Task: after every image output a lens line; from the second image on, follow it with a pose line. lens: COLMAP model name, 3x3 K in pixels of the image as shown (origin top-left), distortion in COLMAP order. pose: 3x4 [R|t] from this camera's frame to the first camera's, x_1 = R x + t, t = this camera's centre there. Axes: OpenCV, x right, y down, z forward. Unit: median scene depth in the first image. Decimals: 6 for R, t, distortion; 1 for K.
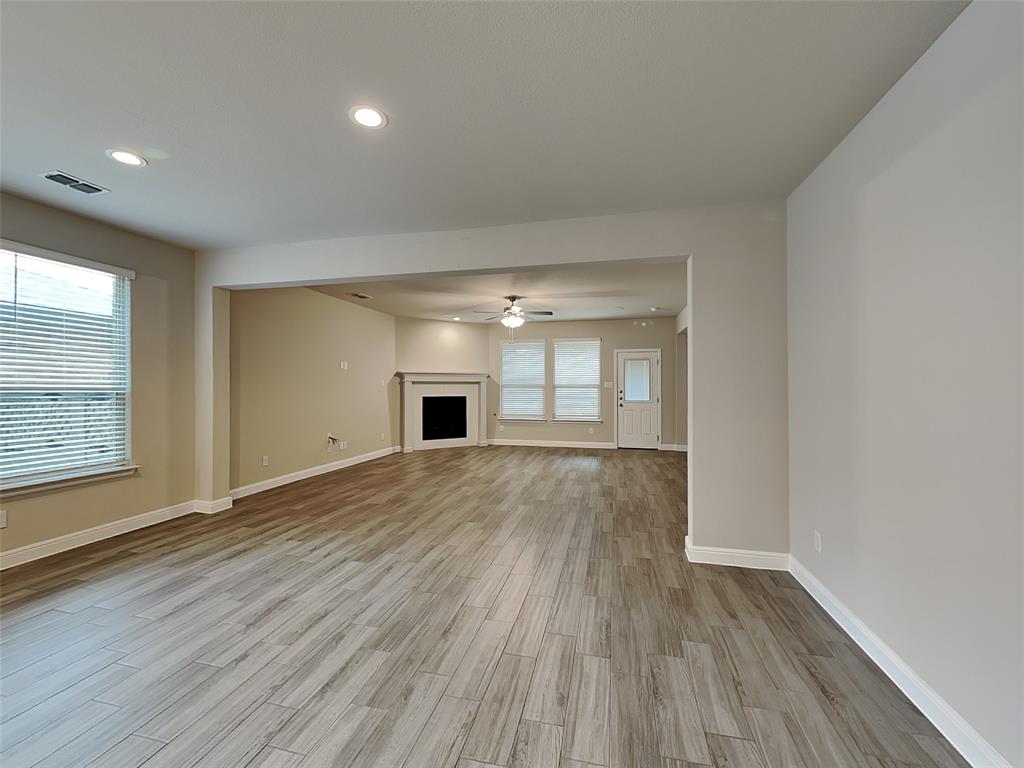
lens RADIAL K [[388.1, 0, 520.4], [0, 388.1, 385.4], [0, 0, 1]] dist [-0.000930, -0.000096]
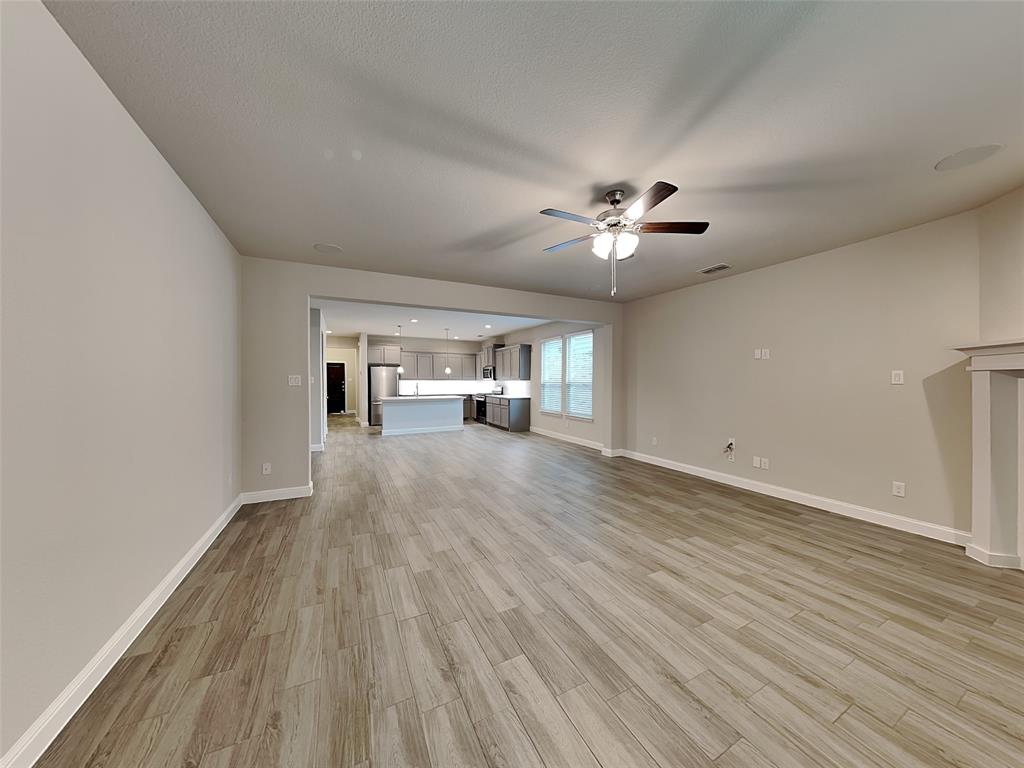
lens RADIAL K [[388.1, 0, 520.4], [0, 388.1, 385.4], [0, 0, 1]] dist [-0.000930, -0.000096]
pose [[-0.781797, -0.003936, -0.623521, 0.540548], [-0.011476, 0.999902, 0.008078, 0.011992], [0.623427, 0.013471, -0.781765, 1.962615]]
